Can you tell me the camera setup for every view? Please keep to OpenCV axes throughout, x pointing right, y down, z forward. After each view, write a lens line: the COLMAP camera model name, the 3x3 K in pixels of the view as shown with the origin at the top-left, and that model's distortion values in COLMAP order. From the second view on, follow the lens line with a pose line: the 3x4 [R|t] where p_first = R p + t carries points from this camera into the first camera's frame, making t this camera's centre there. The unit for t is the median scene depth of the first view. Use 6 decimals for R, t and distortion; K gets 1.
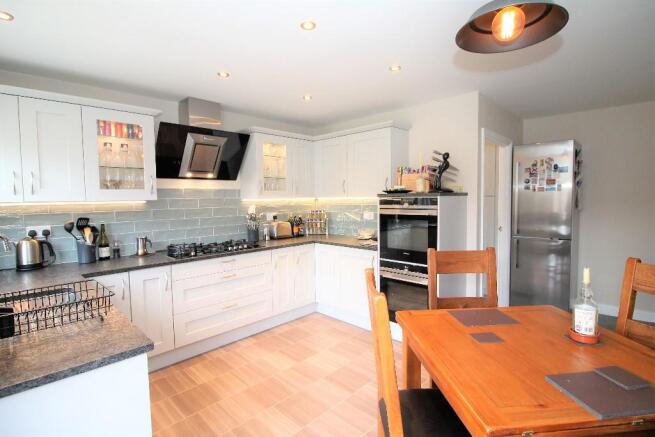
lens RADIAL K [[317.8, 0, 328.2], [0, 317.8, 217.9], [0, 0, 1]] dist [-0.004642, -0.002968]
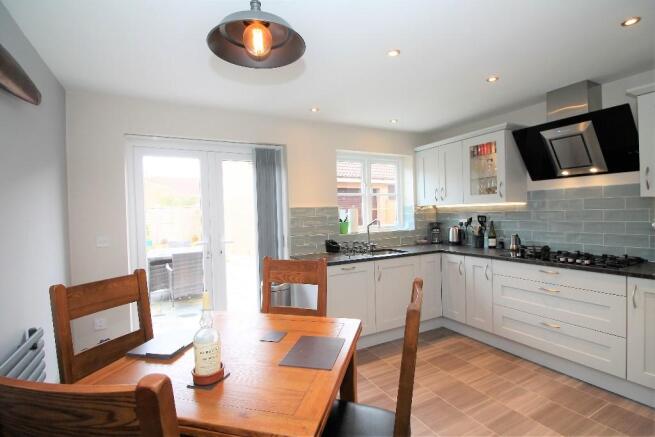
lens RADIAL K [[317.8, 0, 329.8], [0, 317.8, 216.9], [0, 0, 1]] dist [-0.004642, -0.002968]
pose [[-0.302320, 0.038592, -0.952425, 0.659928], [-0.026198, 0.998466, 0.048774, -0.039079], [0.952846, 0.039697, -0.300845, 0.667283]]
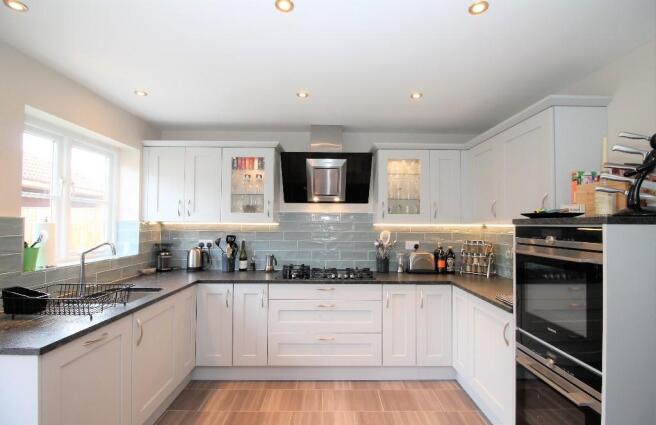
lens RADIAL K [[317.1, 0, 330.6], [0, 317.1, 217.8], [0, 0, 1]] dist [0.004675, 0.000131]
pose [[0.708262, 0.006813, -0.705917, 0.340939], [-0.062900, 0.996585, -0.053492, -0.023444], [0.703142, 0.082289, 0.706272, 0.324217]]
